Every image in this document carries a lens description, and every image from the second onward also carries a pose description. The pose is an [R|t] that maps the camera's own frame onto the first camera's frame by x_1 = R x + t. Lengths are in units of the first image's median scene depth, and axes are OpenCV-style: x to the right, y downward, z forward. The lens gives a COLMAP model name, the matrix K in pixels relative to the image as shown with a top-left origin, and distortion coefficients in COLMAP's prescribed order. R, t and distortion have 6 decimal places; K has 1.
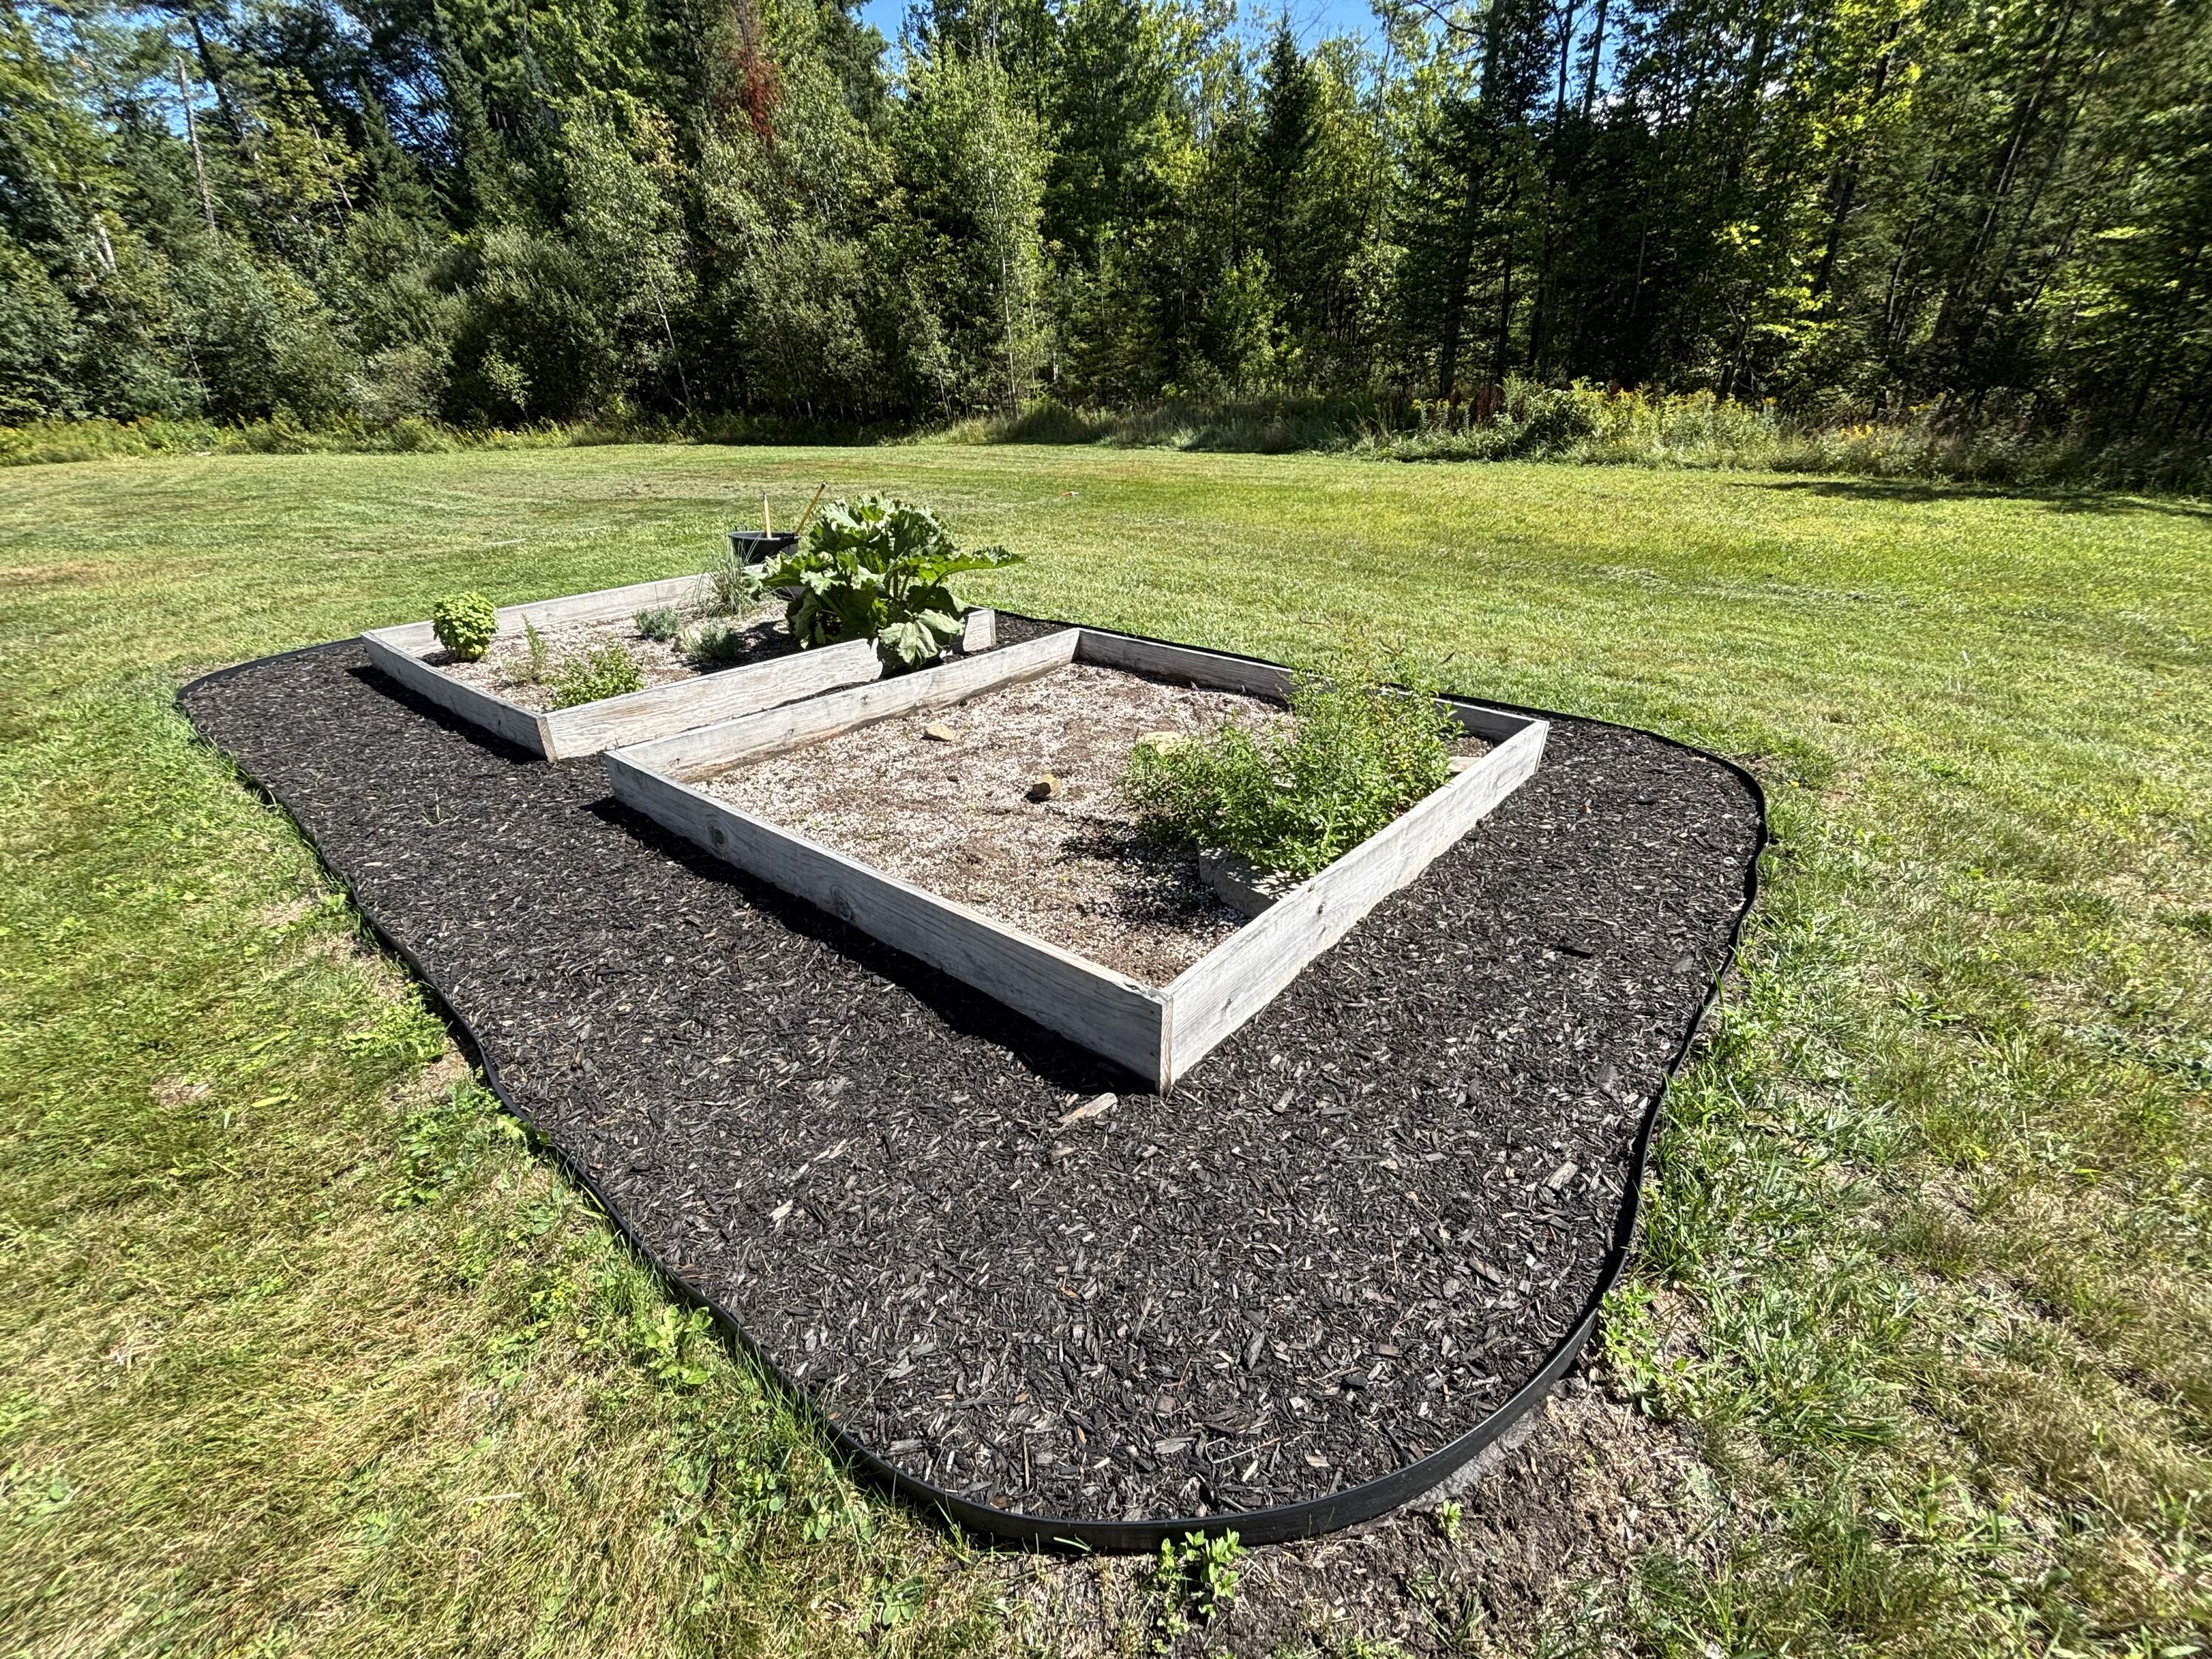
lens RADIAL K [[911.5, 0, 1096.9], [0, 911.5, 833.4], [0, 0, 1]] dist [0.003389, 0.000098]
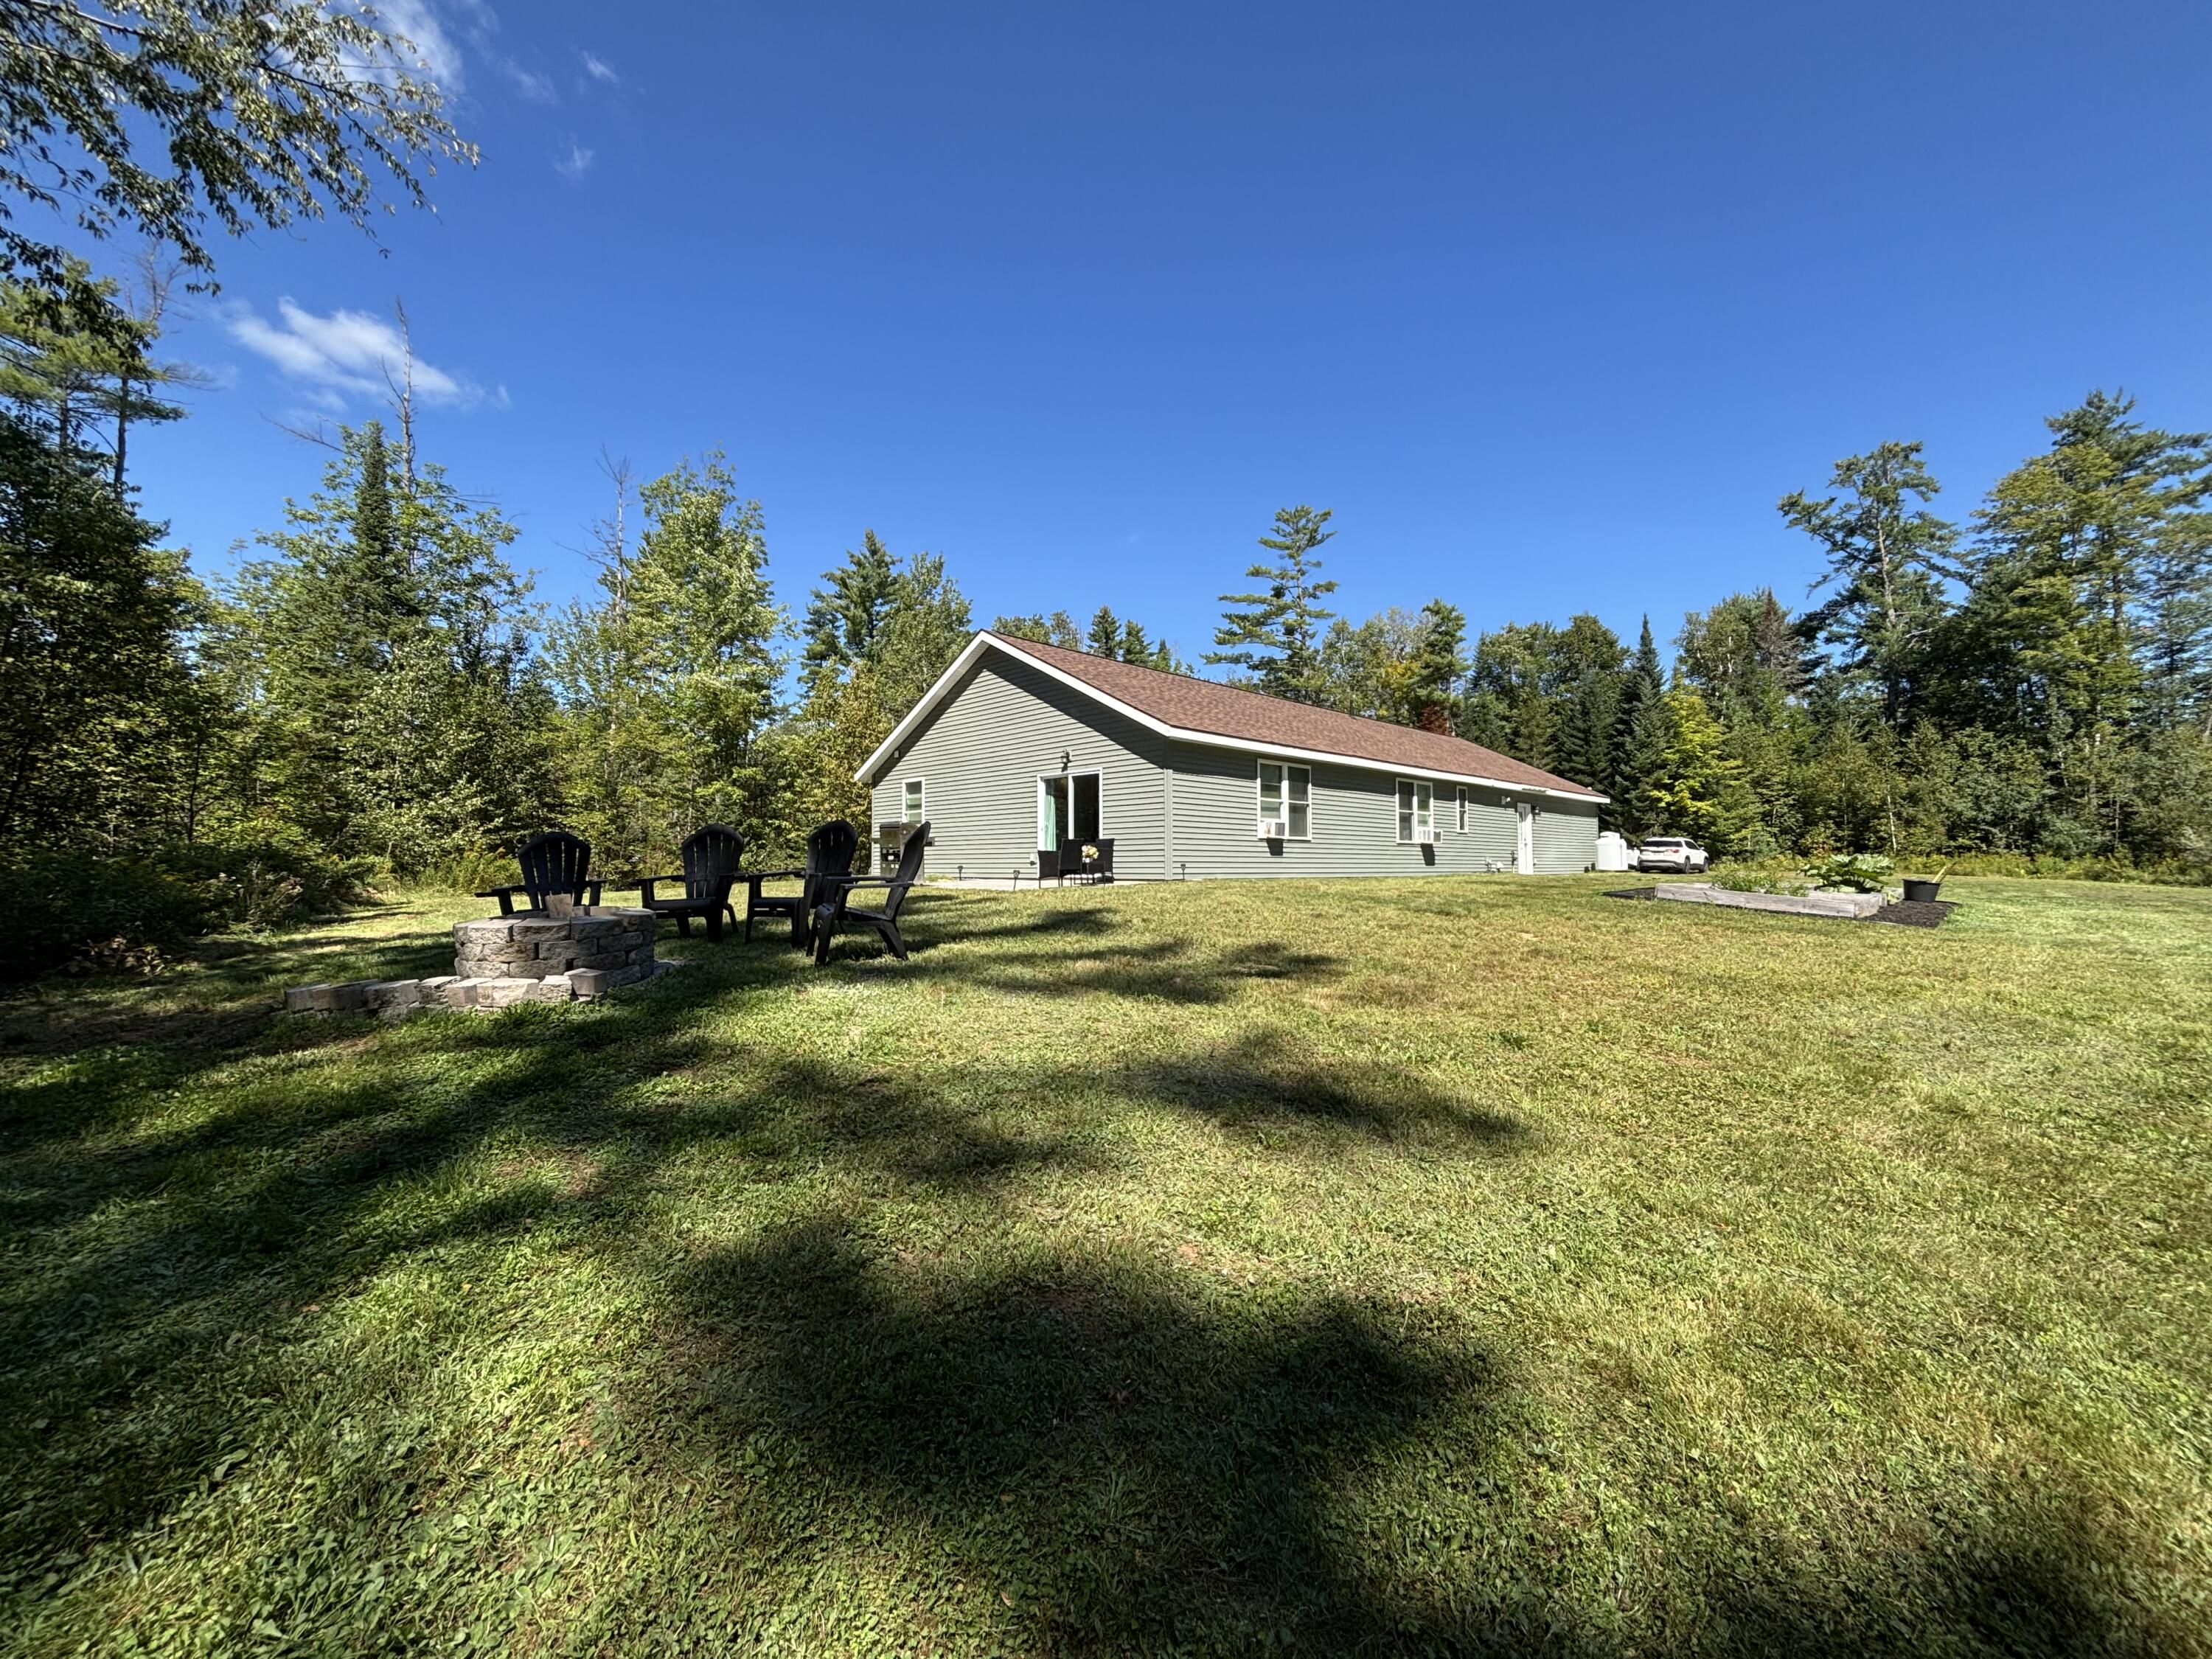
lens RADIAL K [[896.3, 0, 1101.8], [0, 896.3, 827.5], [0, 0, 1]] dist [-0.001818, -0.000558]
pose [[-0.117761, 0.009189, -0.992999, 0.516774], [-0.459768, 0.885821, 0.062722, 0.085558], [0.880197, 0.463935, -0.100090, -0.148208]]
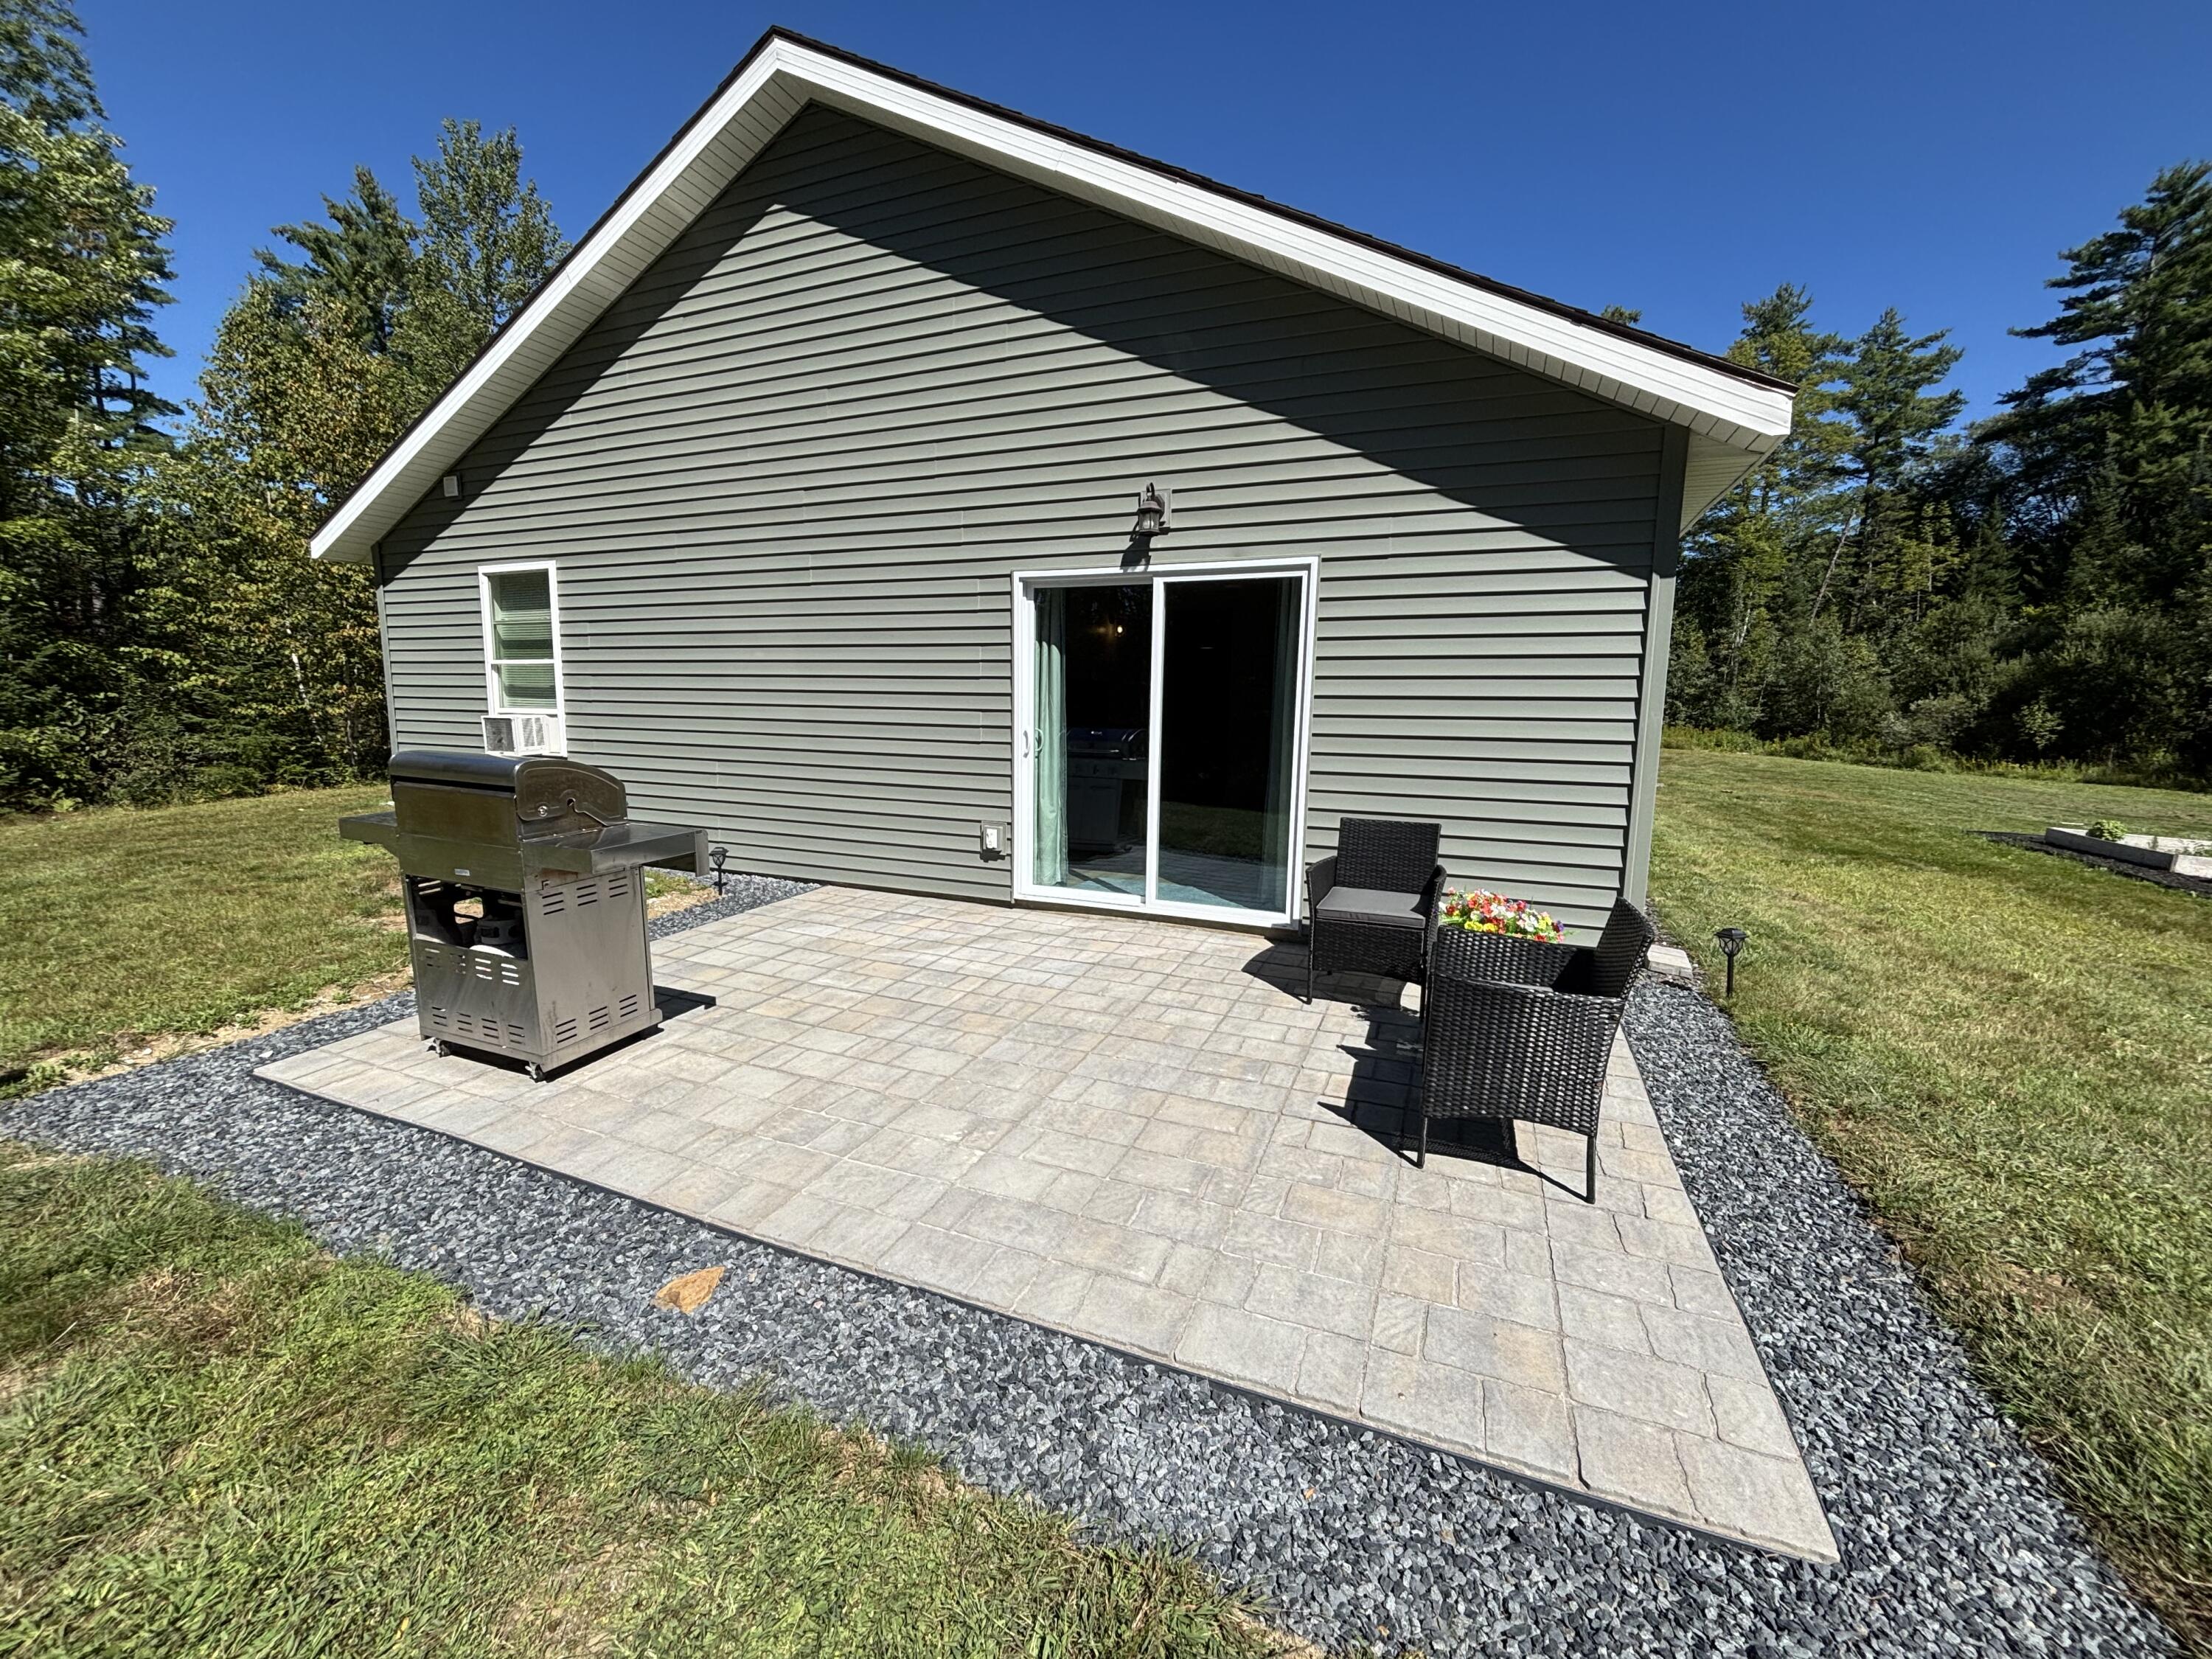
lens RADIAL K [[896.3, 0, 1101.8], [0, 896.3, 827.5], [0, 0, 1]] dist [-0.001818, -0.000558]
pose [[0.270904, 0.185509, -0.944562, 0.119627], [-0.481958, 0.875545, 0.033727, 0.141882], [0.833263, 0.446103, 0.326596, -0.282045]]
